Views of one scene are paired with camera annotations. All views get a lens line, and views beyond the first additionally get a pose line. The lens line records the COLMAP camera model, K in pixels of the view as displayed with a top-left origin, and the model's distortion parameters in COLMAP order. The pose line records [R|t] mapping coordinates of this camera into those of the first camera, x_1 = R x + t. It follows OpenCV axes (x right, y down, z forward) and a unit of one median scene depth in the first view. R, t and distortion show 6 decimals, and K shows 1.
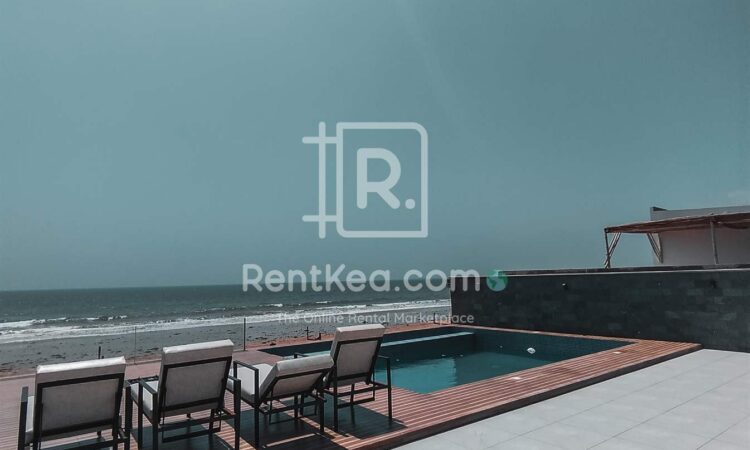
lens RADIAL K [[461.0, 0, 375.0], [0, 461.0, 224.7], [0, 0, 1]] dist [-0.007151, 0.003756]
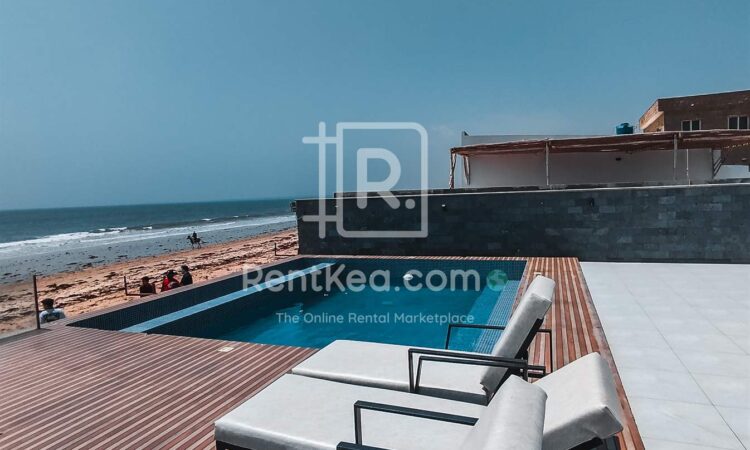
lens RADIAL K [[461.0, 0, 375.8], [0, 461.0, 226.1], [0, 0, 1]] dist [-0.007151, 0.003756]
pose [[0.839739, -0.037027, 0.541726, -0.247067], [-0.052145, 0.987562, 0.148331, 0.048082], [-0.540480, -0.152807, 0.827364, 0.351577]]
